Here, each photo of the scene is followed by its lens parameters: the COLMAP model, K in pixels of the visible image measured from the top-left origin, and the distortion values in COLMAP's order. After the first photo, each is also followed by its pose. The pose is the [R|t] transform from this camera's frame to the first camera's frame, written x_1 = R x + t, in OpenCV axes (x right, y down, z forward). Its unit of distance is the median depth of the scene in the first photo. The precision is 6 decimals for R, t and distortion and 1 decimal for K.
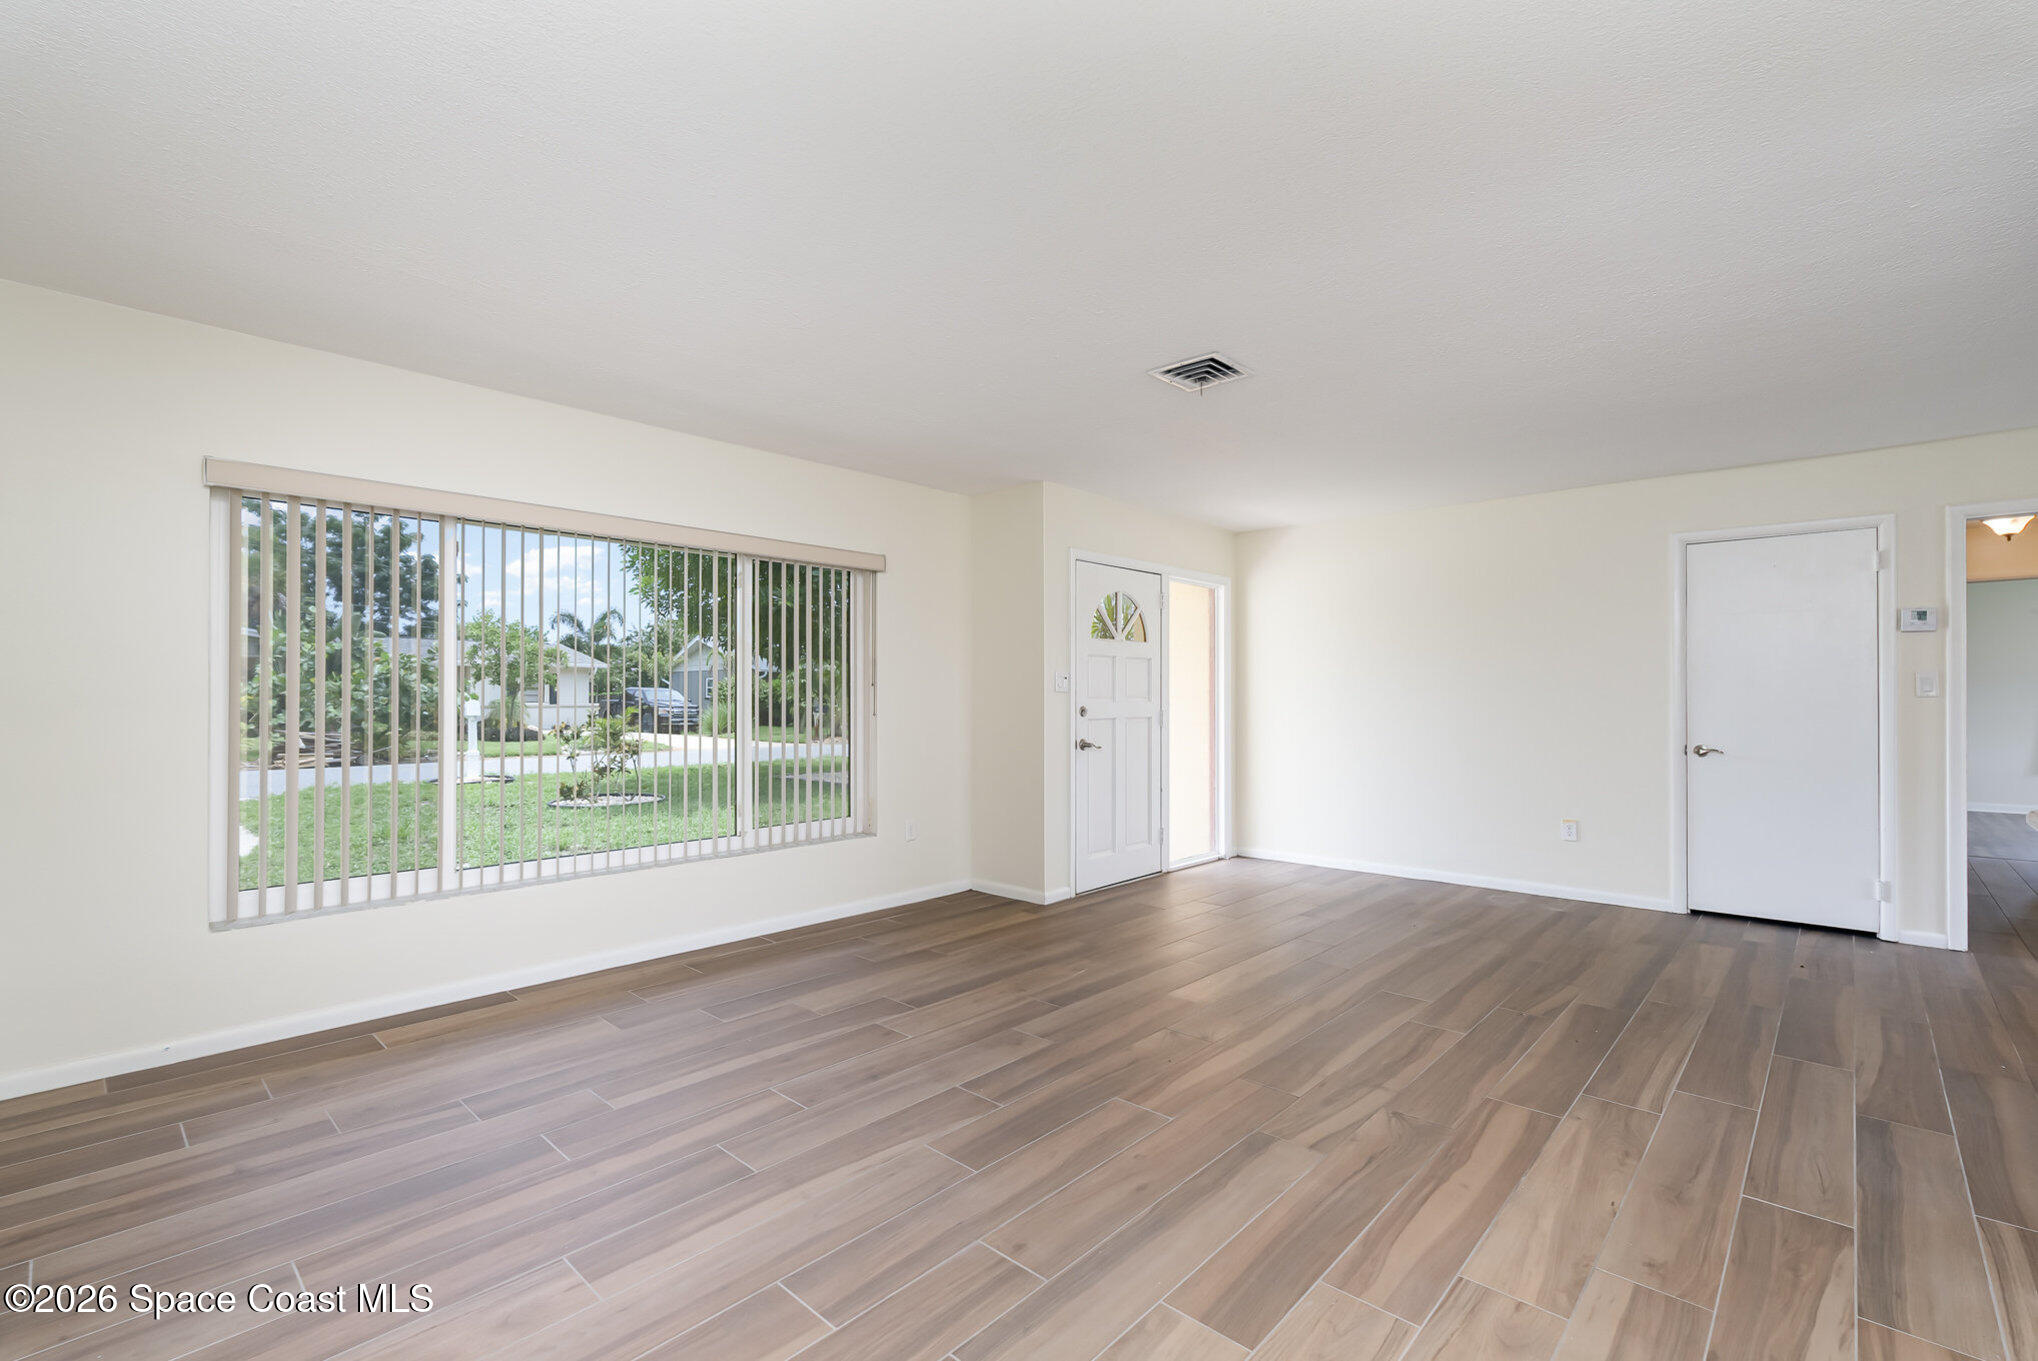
lens RADIAL K [[897.0, 0, 1032.4], [0, 897.0, 680.4], [0, 0, 1]] dist [-0.002705, -0.000310]
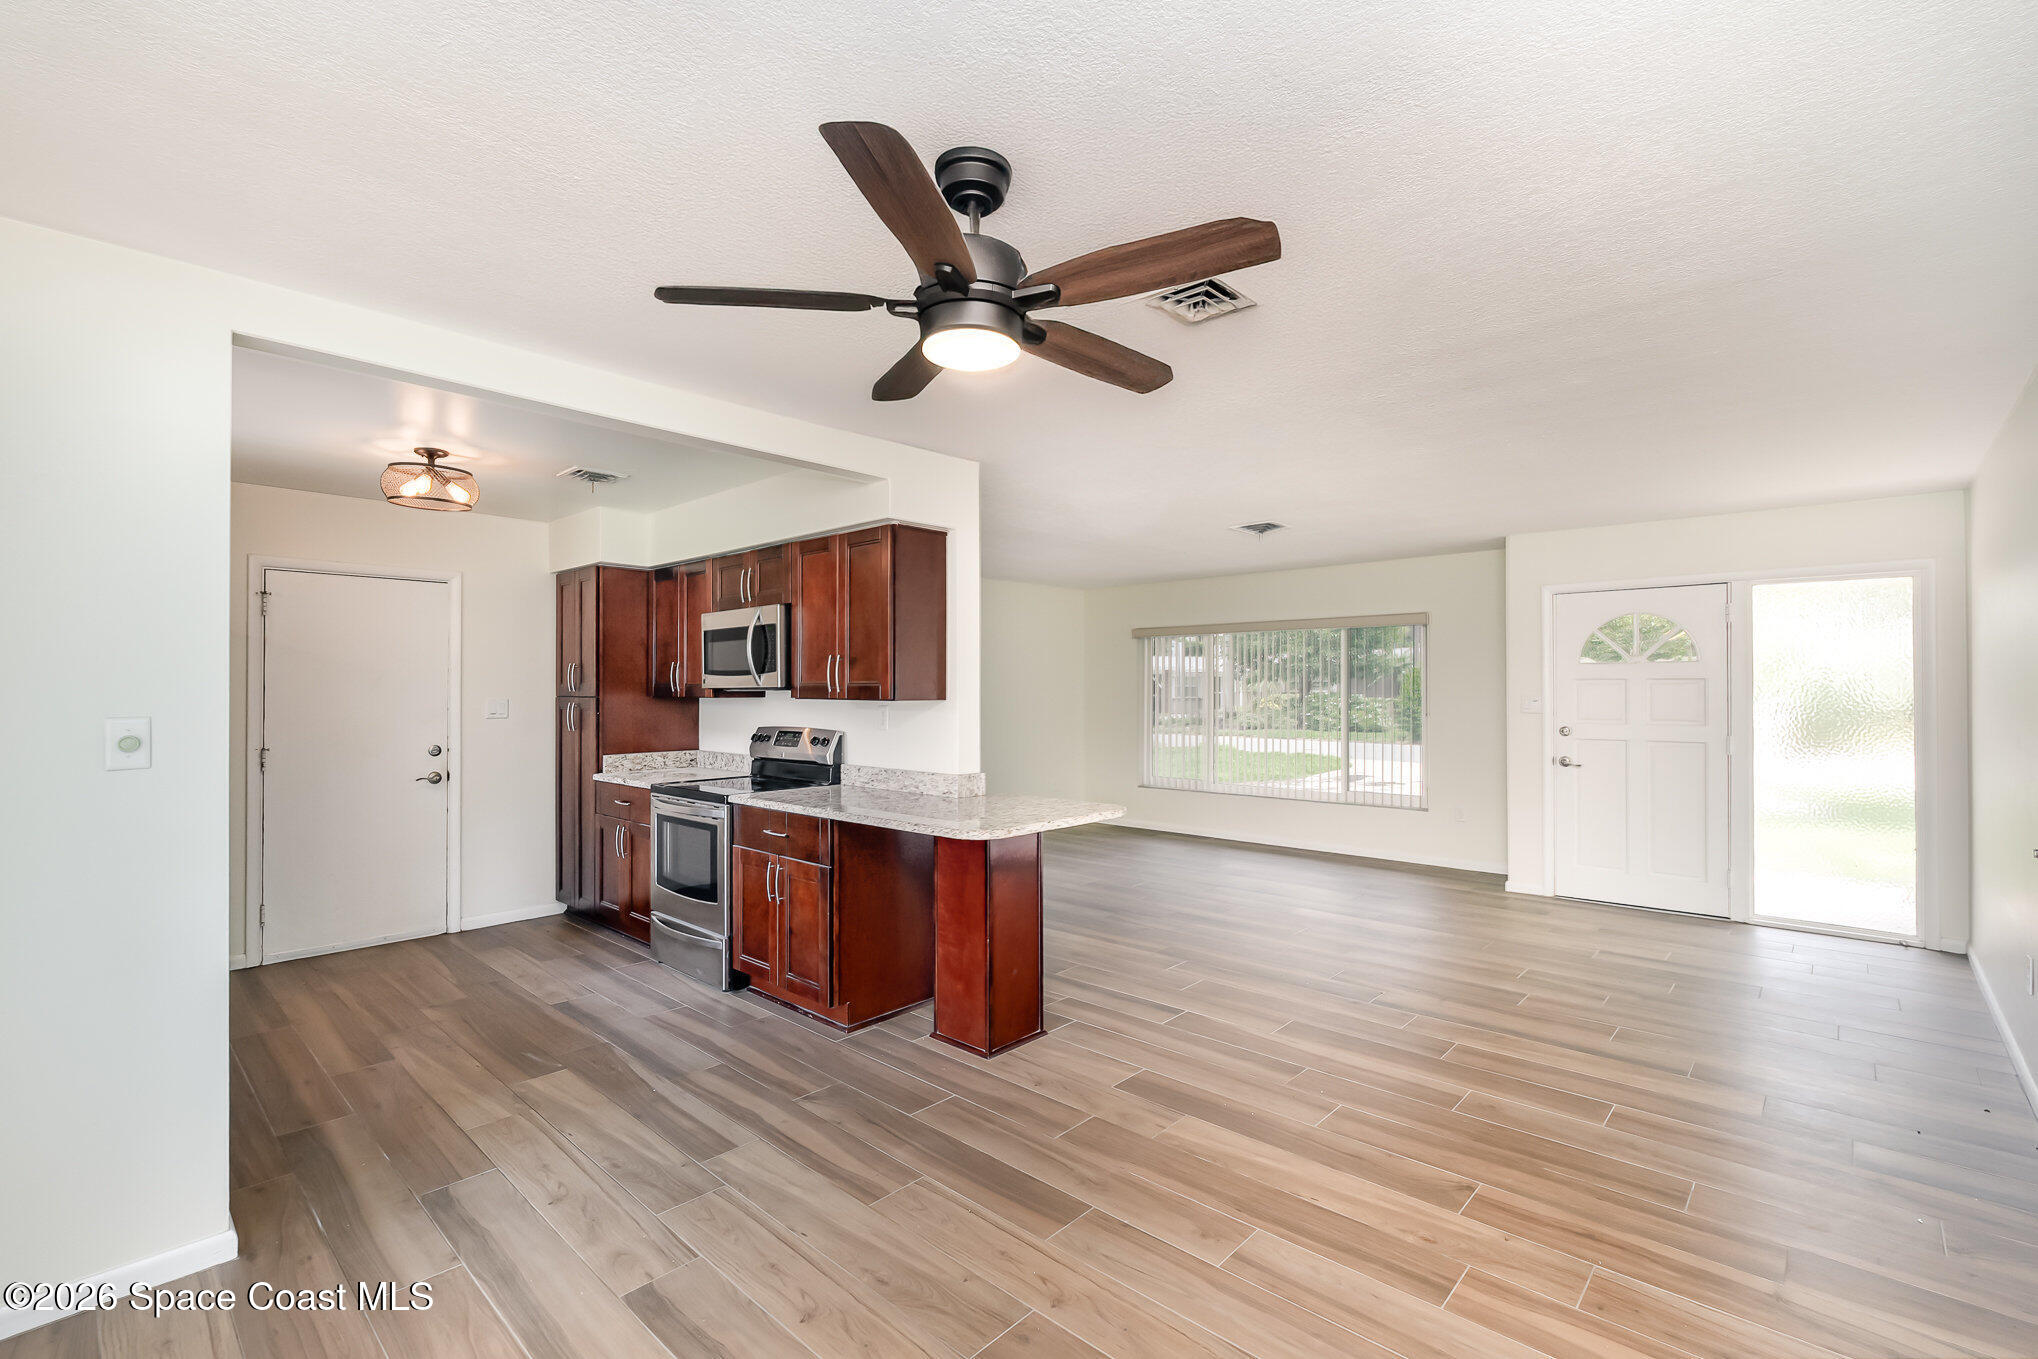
lens RADIAL K [[897.1, 0, 1028.2], [0, 897.1, 683.8], [0, 0, 1]] dist [-0.001221, -0.000161]
pose [[-0.002750, -0.006293, -0.999976, 1.958614], [0.021124, 0.999757, -0.006349, -0.050034], [0.999773, -0.021141, -0.002617, 0.598242]]
